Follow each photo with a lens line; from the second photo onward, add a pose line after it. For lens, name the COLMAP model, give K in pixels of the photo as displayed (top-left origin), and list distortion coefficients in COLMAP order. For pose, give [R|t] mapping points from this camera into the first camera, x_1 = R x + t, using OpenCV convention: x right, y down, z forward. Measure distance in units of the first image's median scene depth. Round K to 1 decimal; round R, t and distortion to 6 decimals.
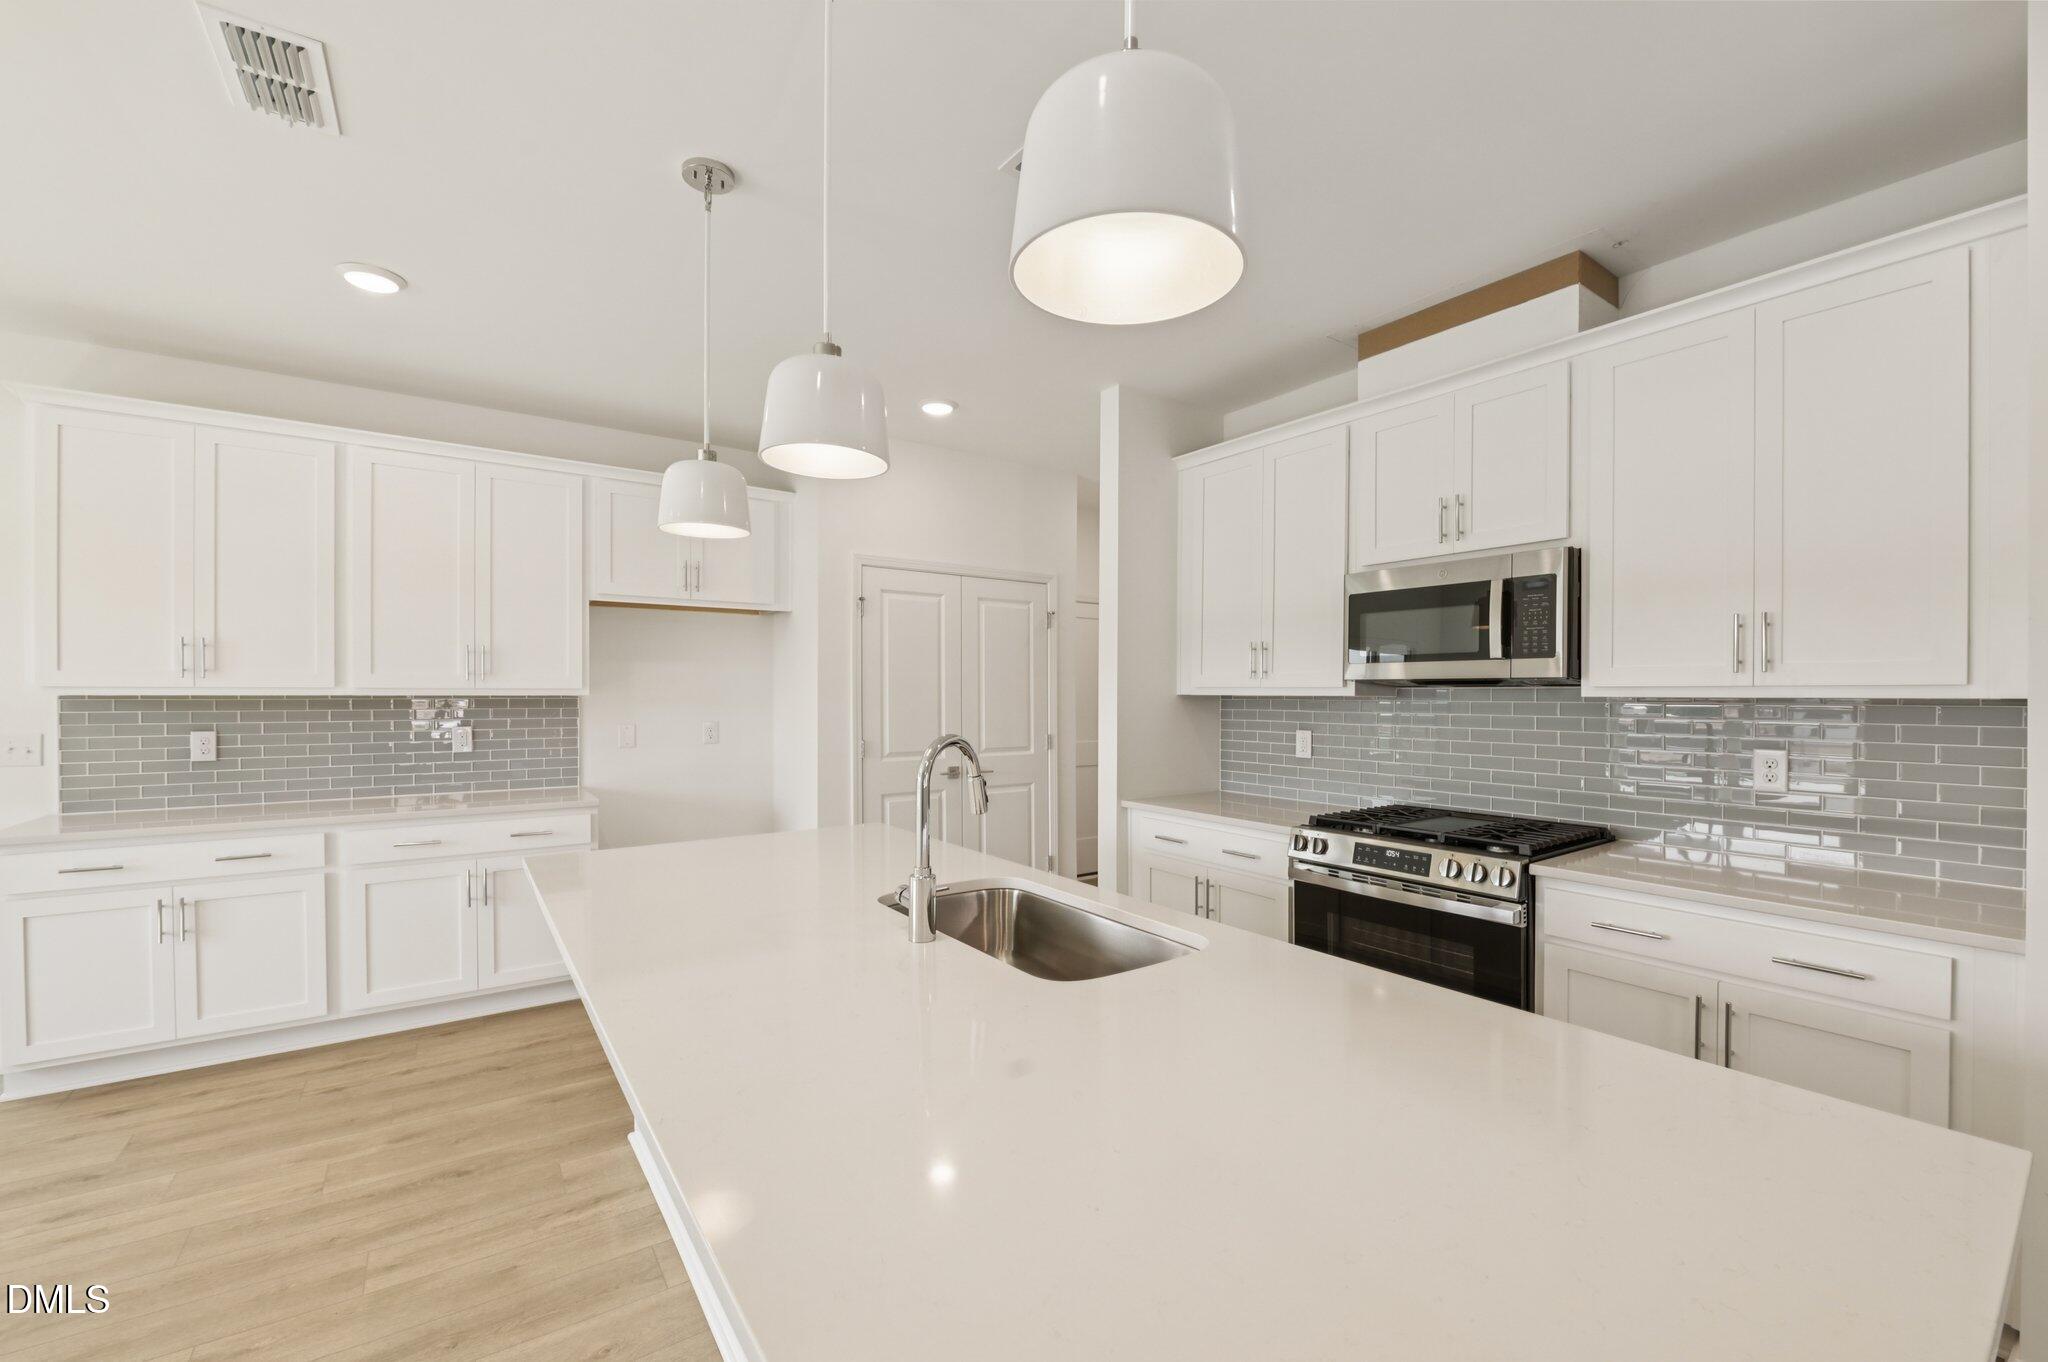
lens RADIAL K [[806.2, 0, 1024.0], [0, 806.2, 681.0], [0, 0, 1]] dist [0.000243, 0.000000]
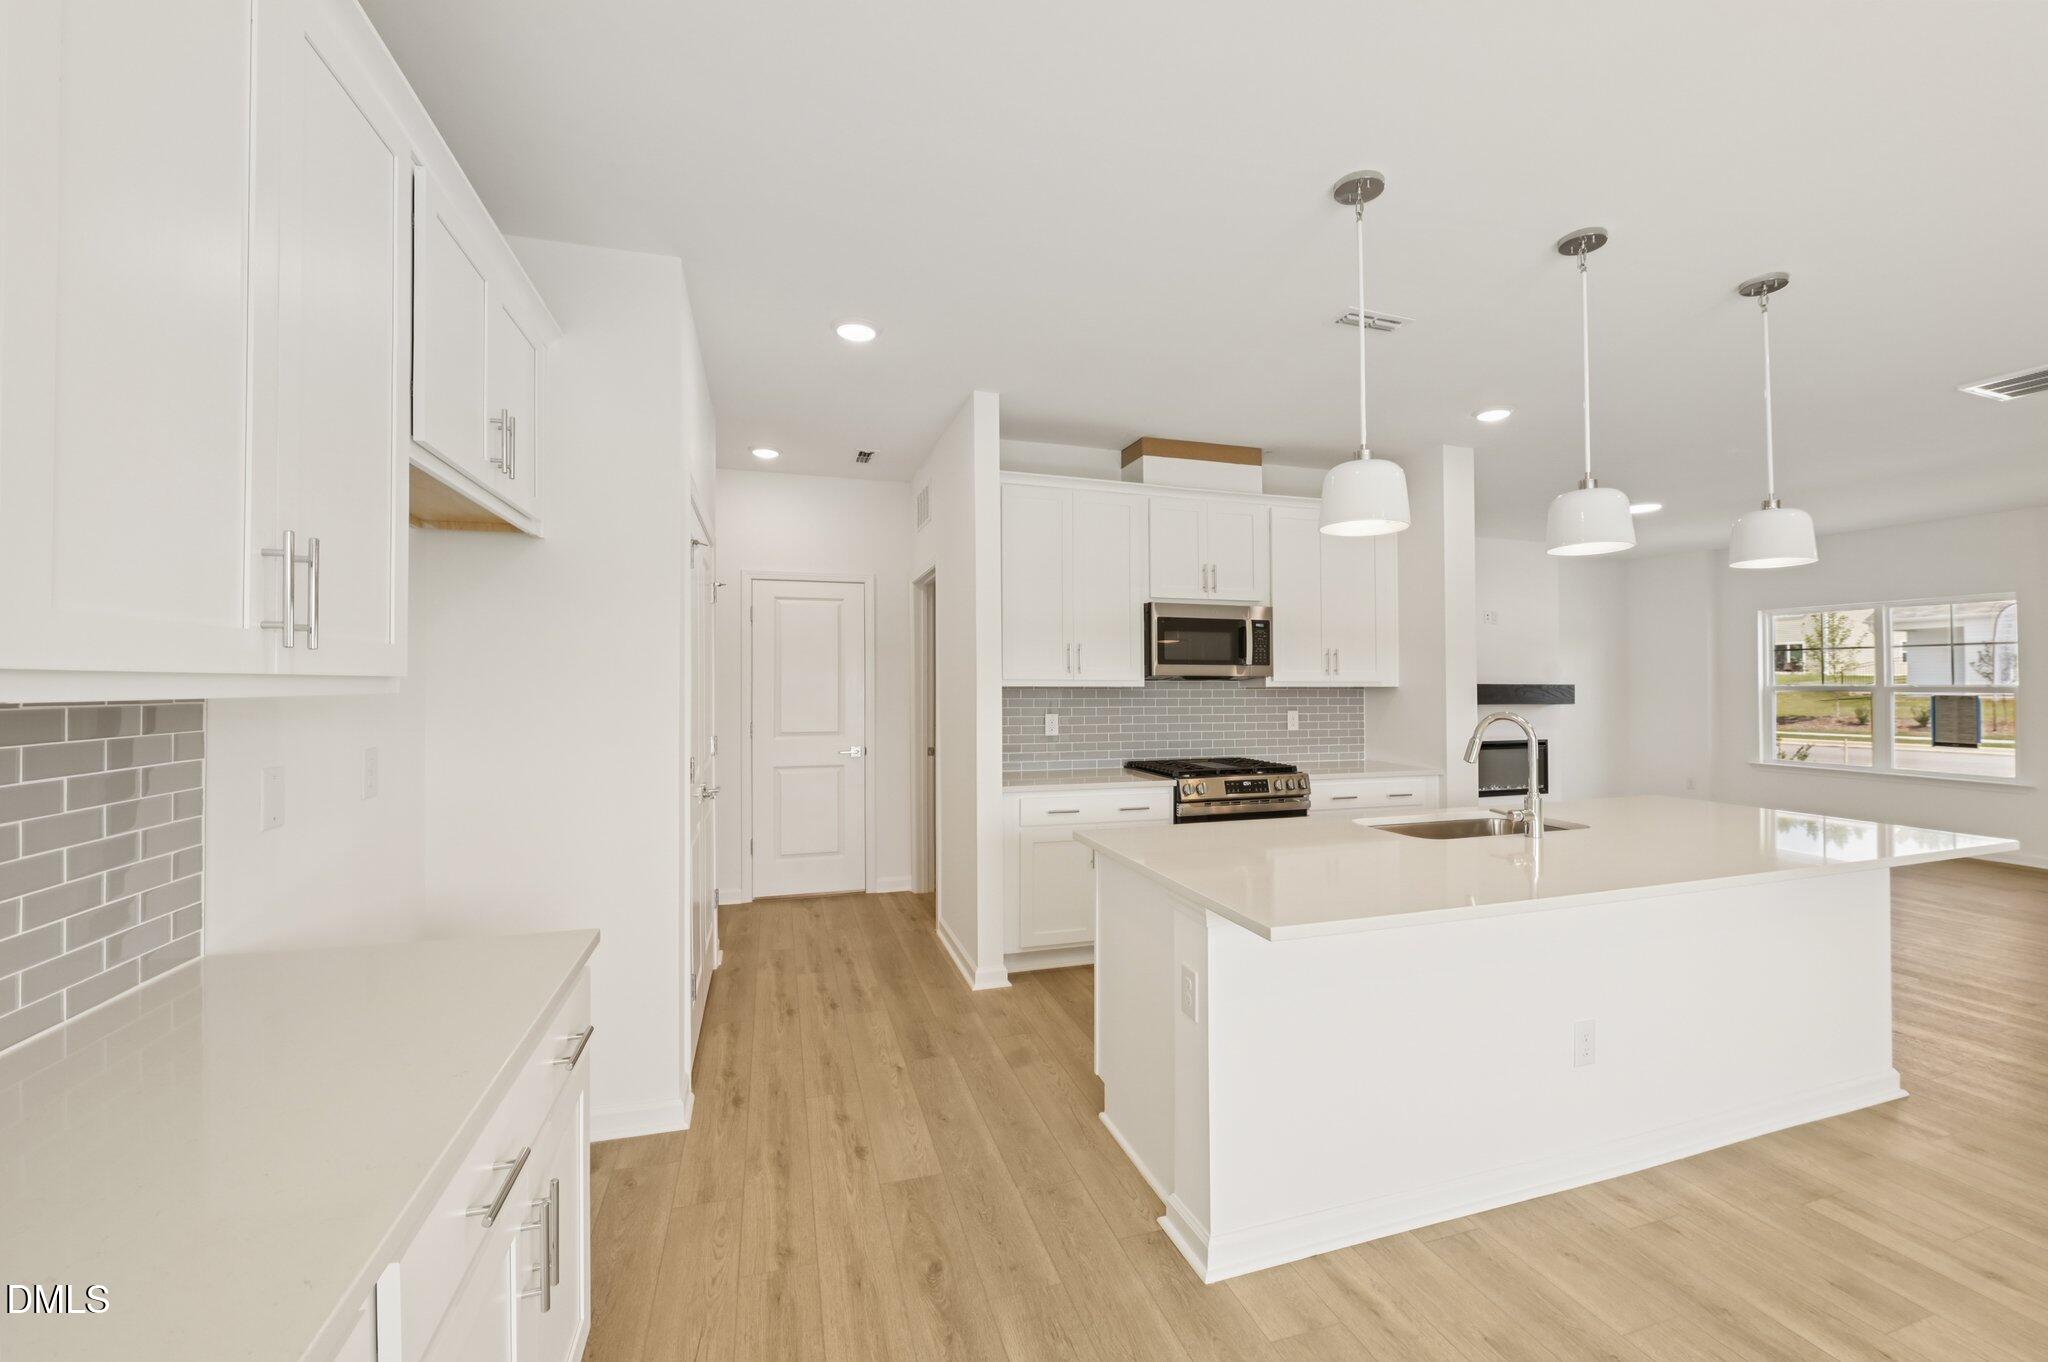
lens RADIAL K [[806.2, 0, 1024.0], [0, 806.2, 681.0], [0, 0, 1]] dist [0.000243, 0.000000]
pose [[0.309654, 0.002561, 0.950846, -1.127755], [-0.016062, 0.999868, 0.002538, 0.009057], [-0.950714, -0.016058, 0.309654, 0.844227]]
